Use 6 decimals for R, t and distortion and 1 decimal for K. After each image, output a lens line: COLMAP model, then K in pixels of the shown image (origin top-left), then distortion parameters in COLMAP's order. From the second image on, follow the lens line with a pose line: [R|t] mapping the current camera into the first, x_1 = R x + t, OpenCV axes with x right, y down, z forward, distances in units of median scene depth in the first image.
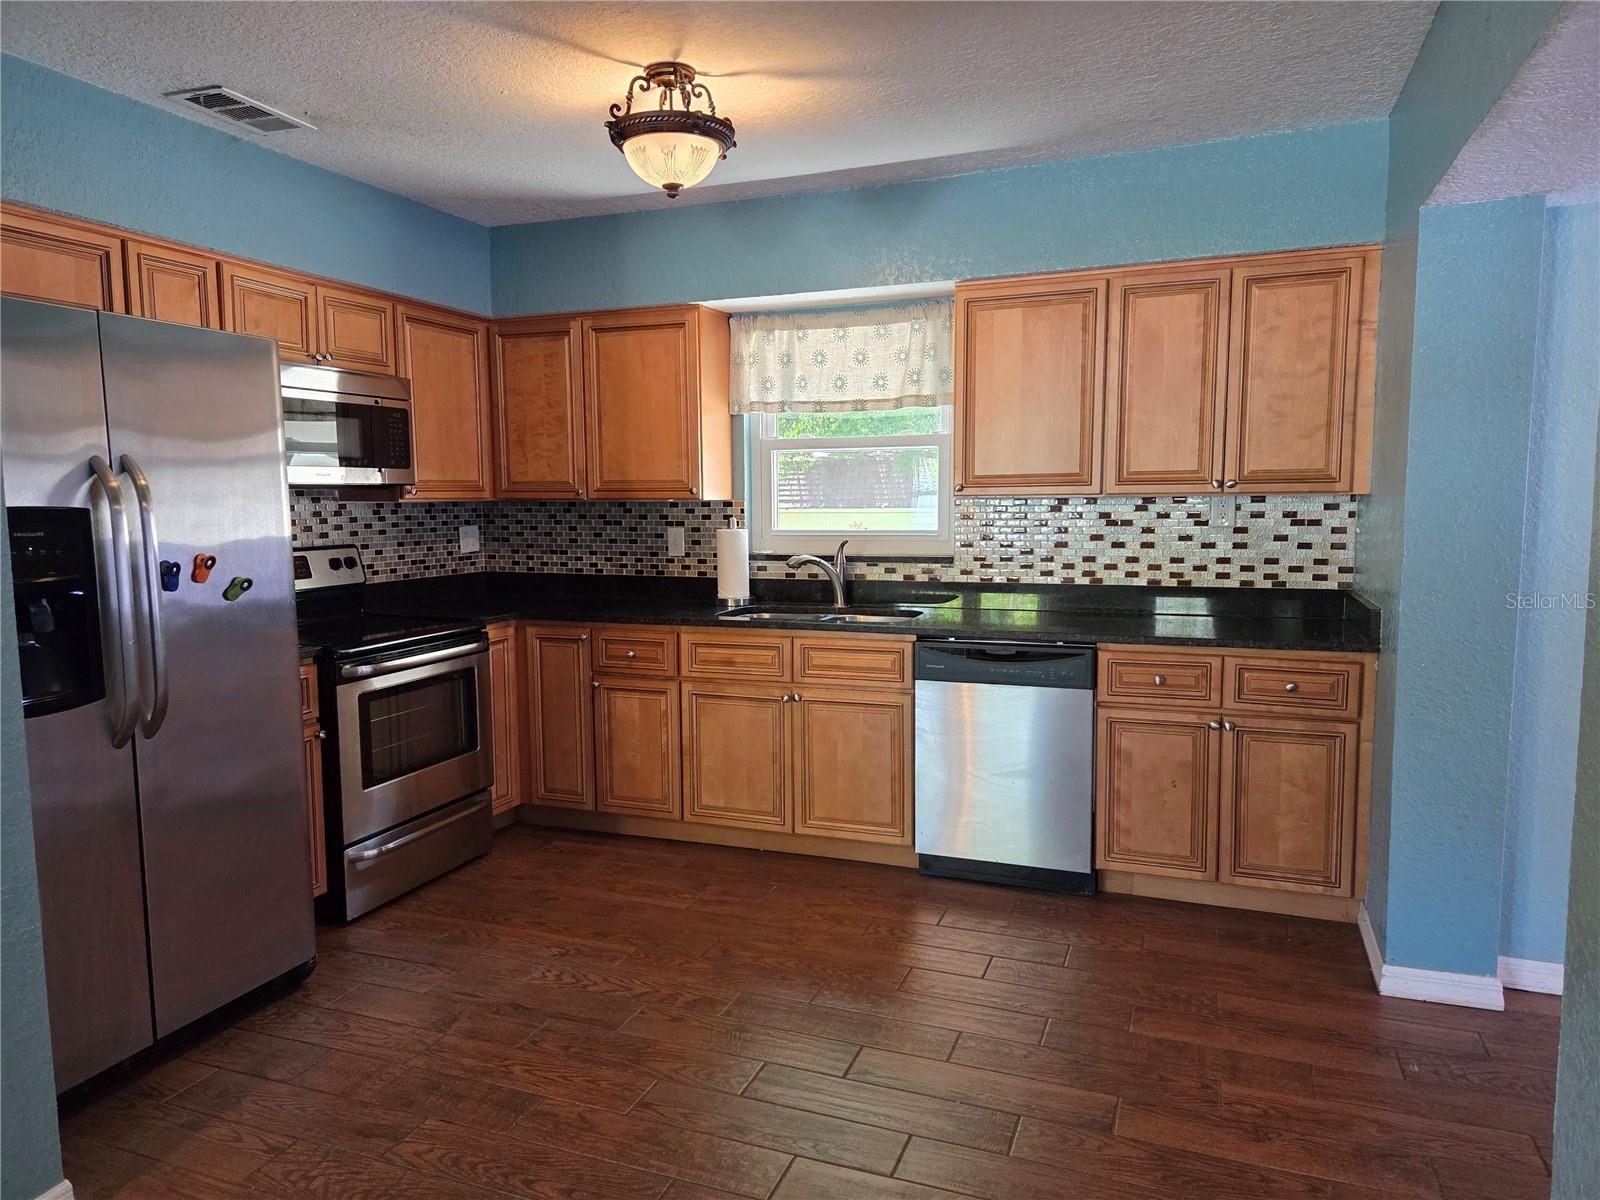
lens RADIAL K [[1066.2, 0, 796.1], [0, 1066.2, 612.1], [0, 0, 1]] dist [0.092778, -0.084378]
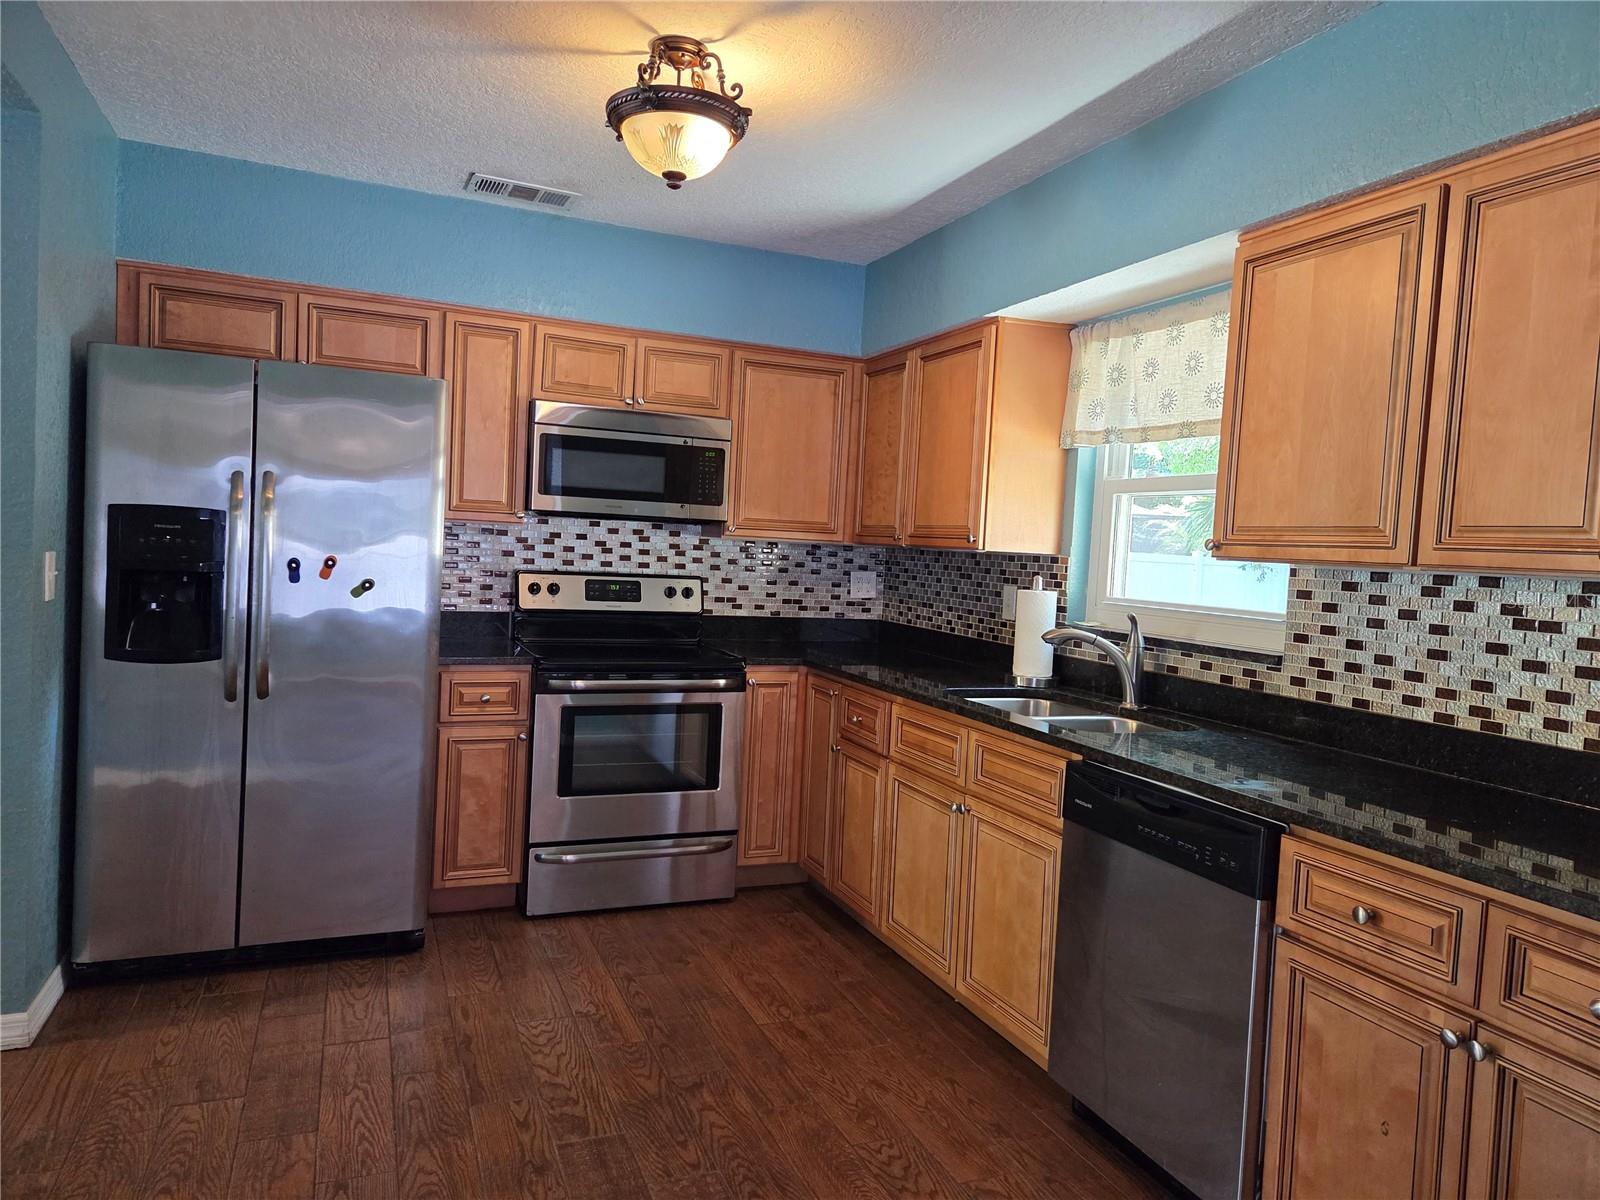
lens RADIAL K [[1068.5, 0, 804.9], [0, 1068.5, 597.1], [0, 0, 1]] dist [0.081032, -0.063641]
pose [[0.685867, 0.079229, -0.723401, 0.426014], [-0.137315, 0.990289, -0.021732, -0.033553], [0.714655, 0.114239, 0.690086, 0.345287]]
